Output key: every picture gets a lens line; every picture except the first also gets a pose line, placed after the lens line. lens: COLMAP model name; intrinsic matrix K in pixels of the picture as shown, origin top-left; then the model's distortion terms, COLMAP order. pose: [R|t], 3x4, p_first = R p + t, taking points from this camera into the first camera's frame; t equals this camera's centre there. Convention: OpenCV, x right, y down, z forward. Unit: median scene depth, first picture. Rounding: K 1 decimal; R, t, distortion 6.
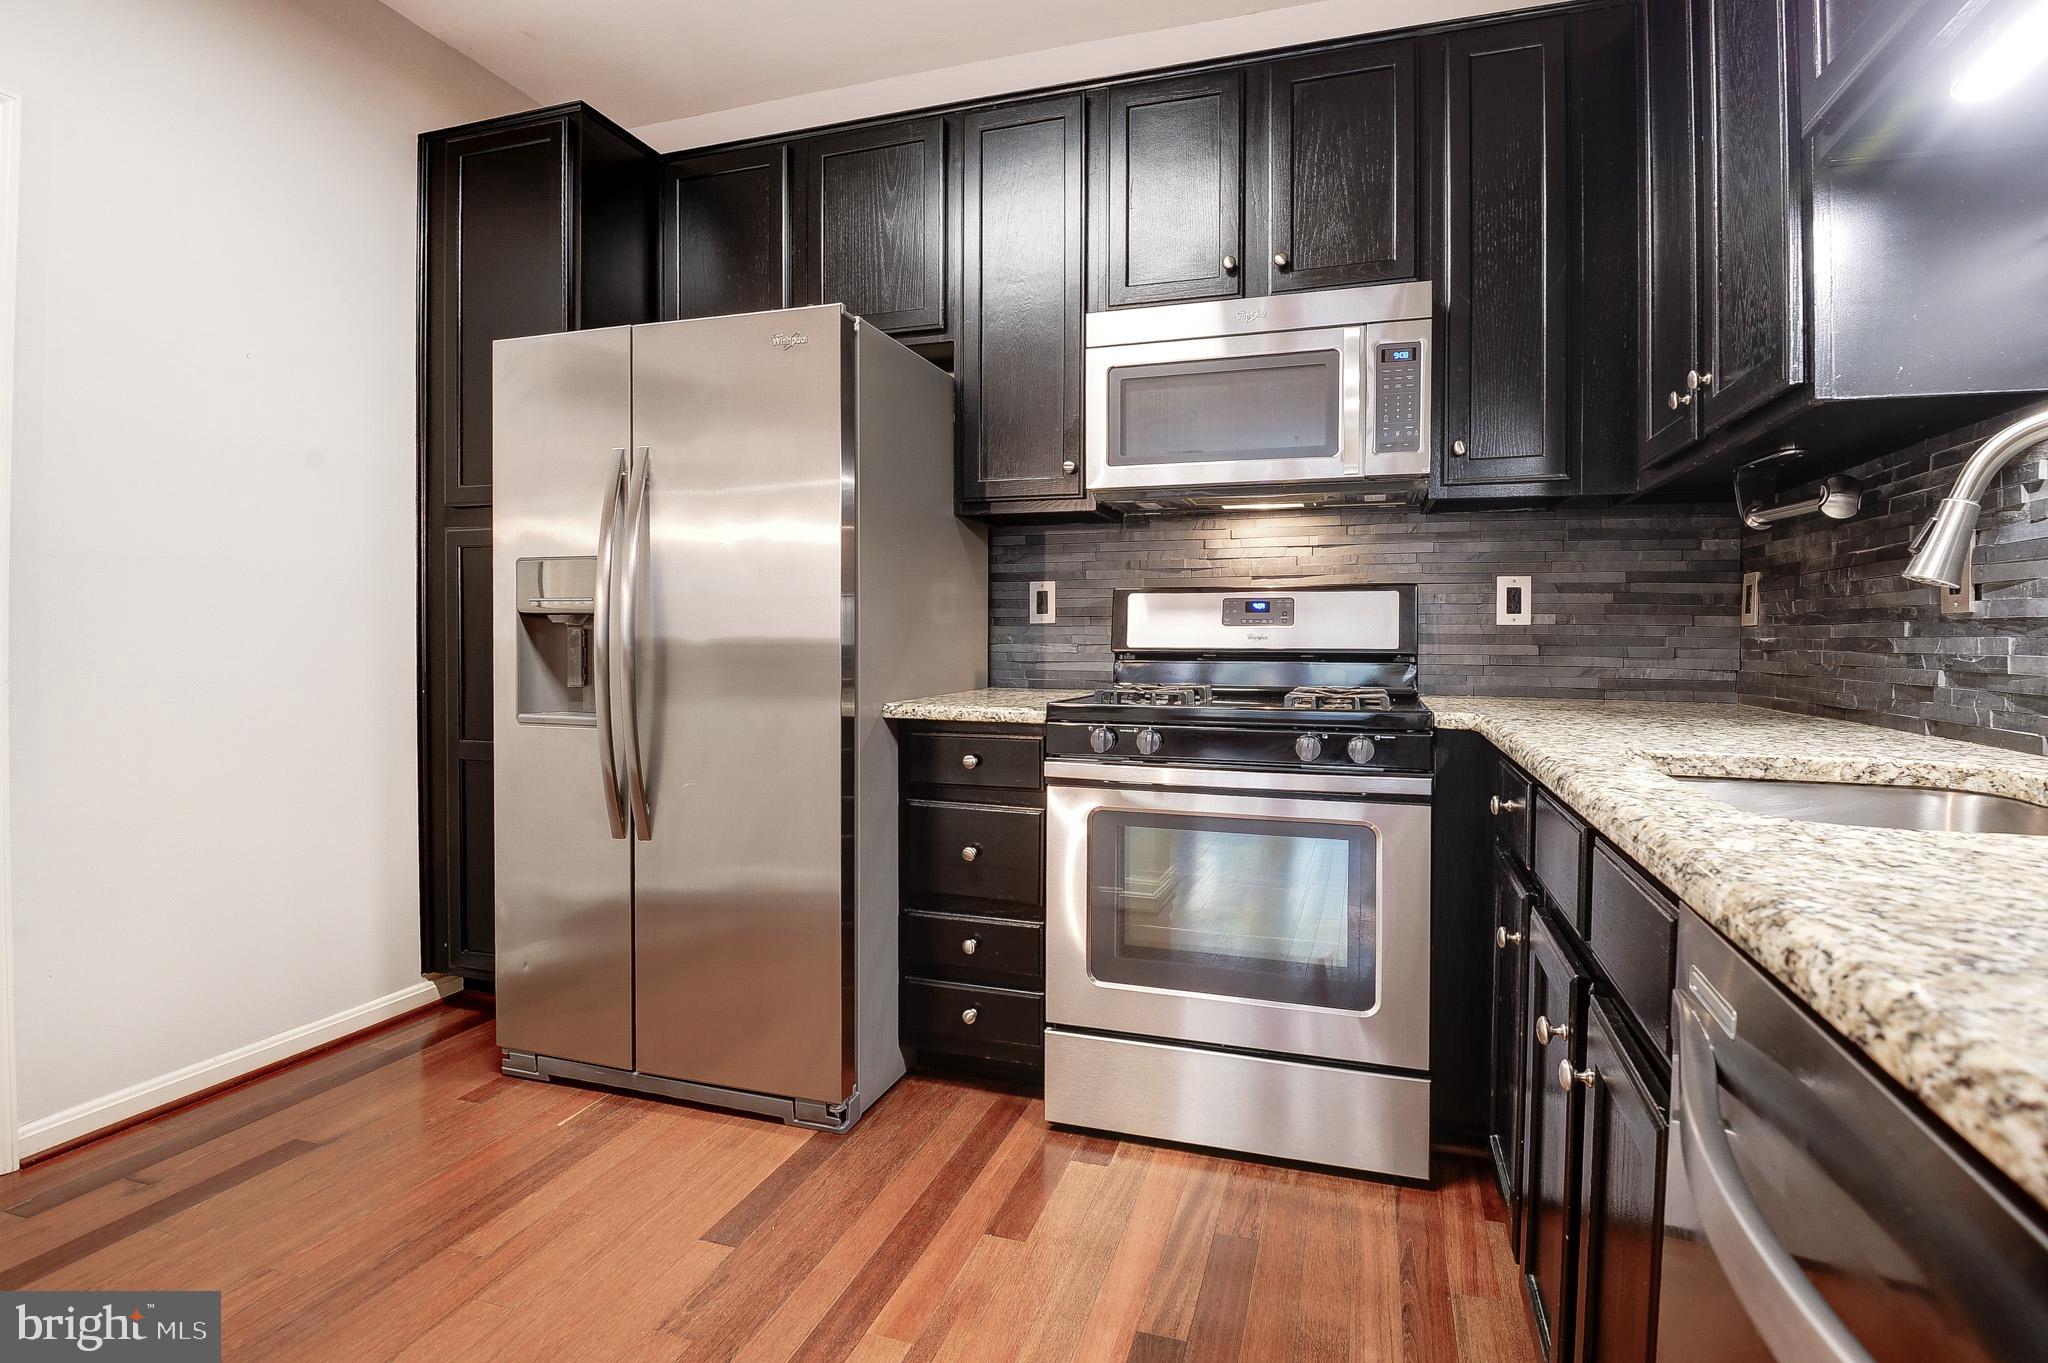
lens RADIAL K [[1009.4, 0, 1110.9], [0, 1009.4, 659.7], [0, 0, 1]] dist [-0.005028, -0.001308]
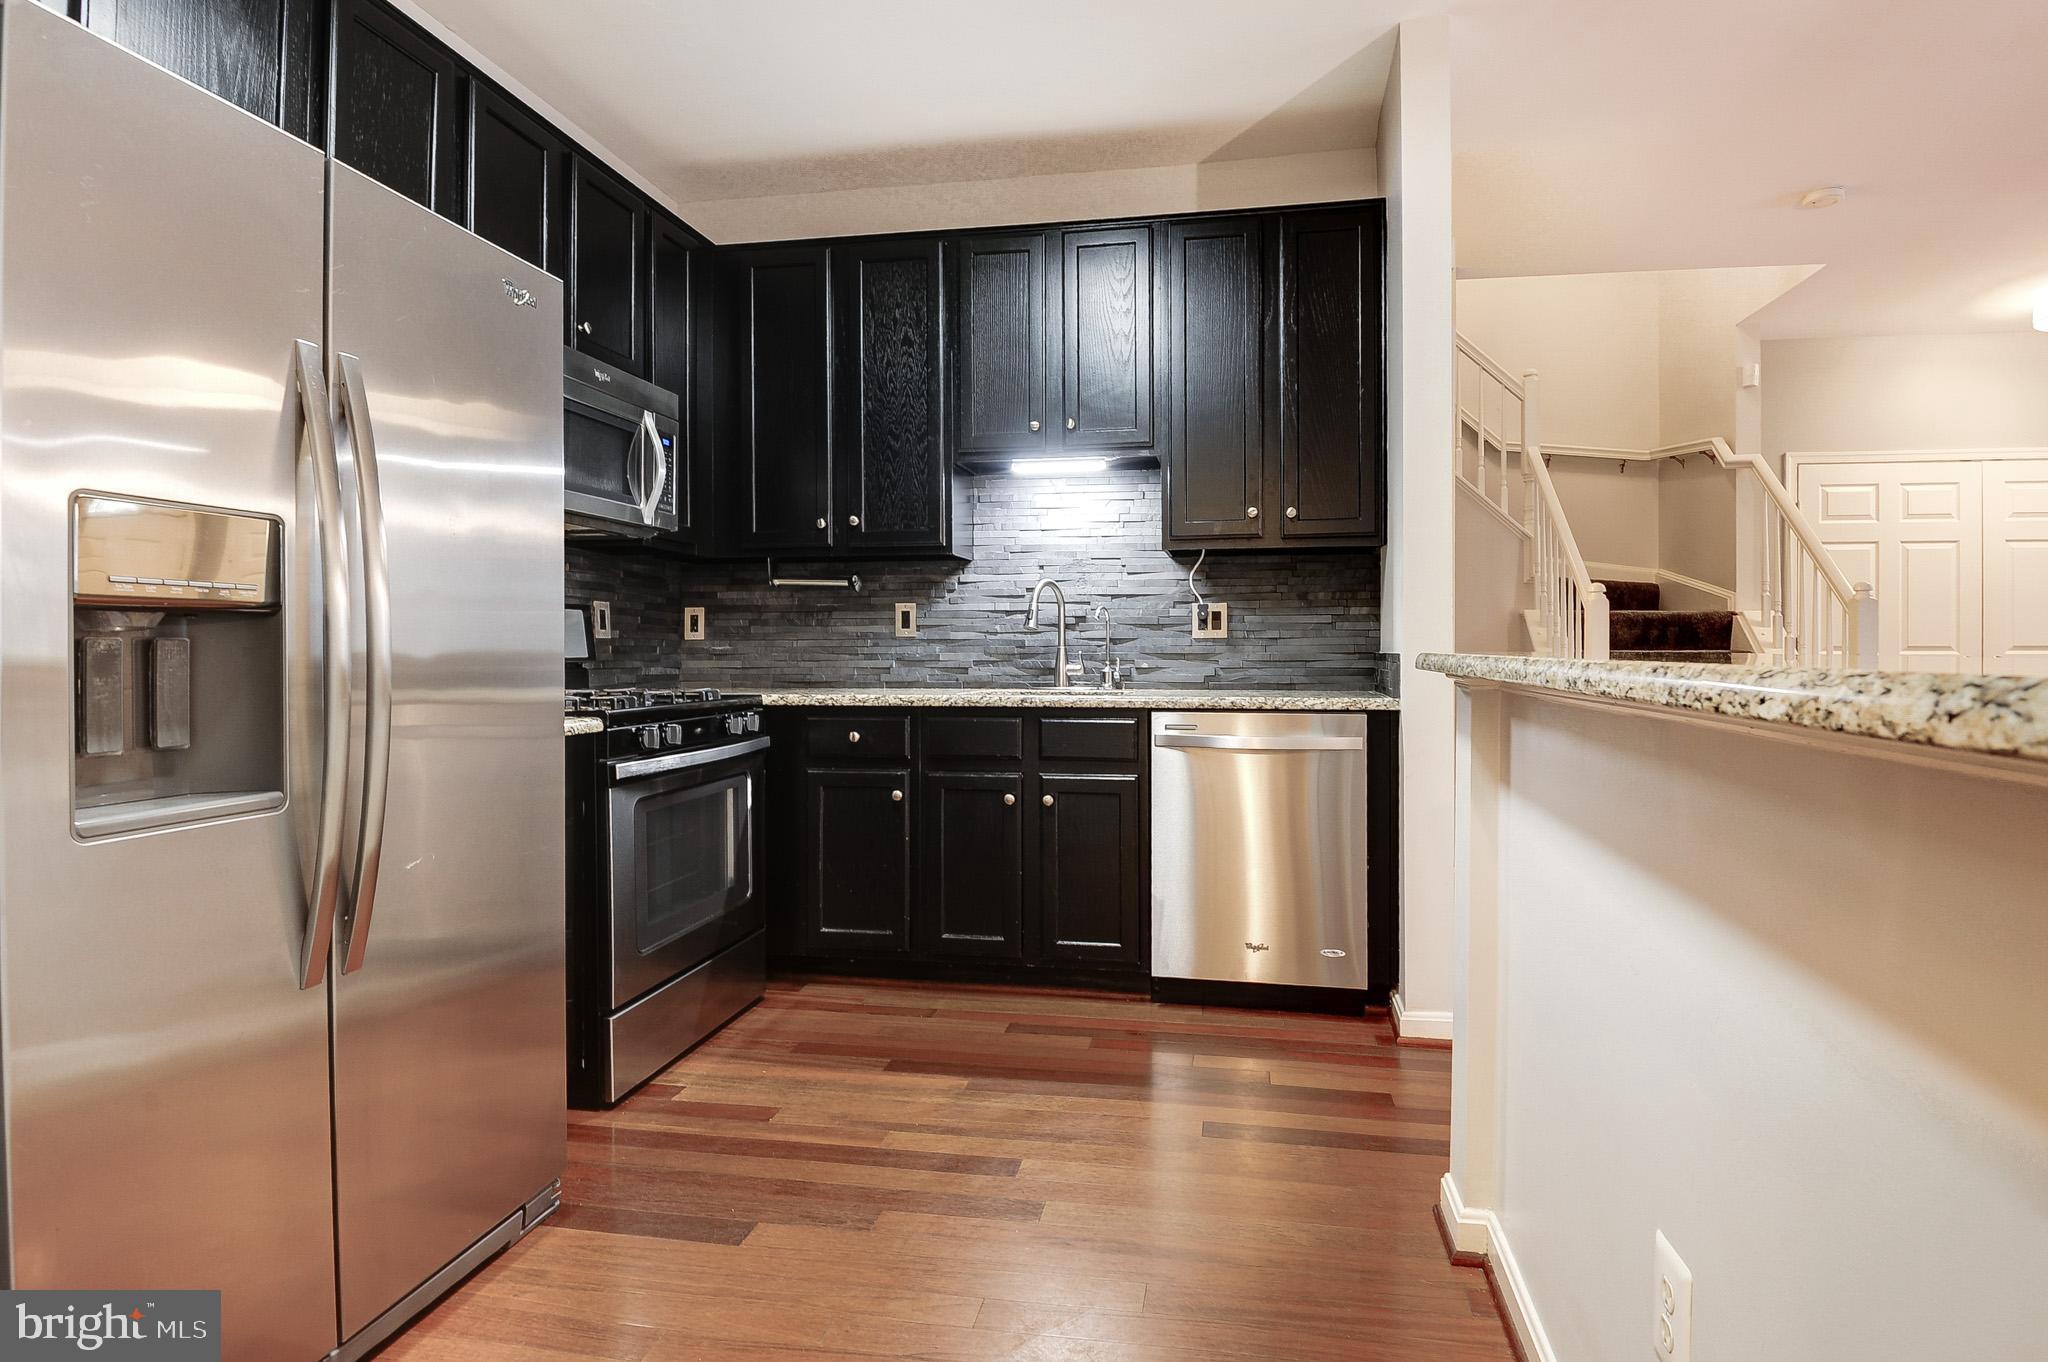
lens RADIAL K [[1009.4, 0, 1110.9], [0, 1009.4, 659.2], [0, 0, 1]] dist [-0.005028, -0.001308]
pose [[-0.156772, -0.016868, 0.987491, -1.400531], [0.022776, 0.999527, 0.020689, -0.025672], [-0.987372, 0.025734, -0.156313, 0.742555]]
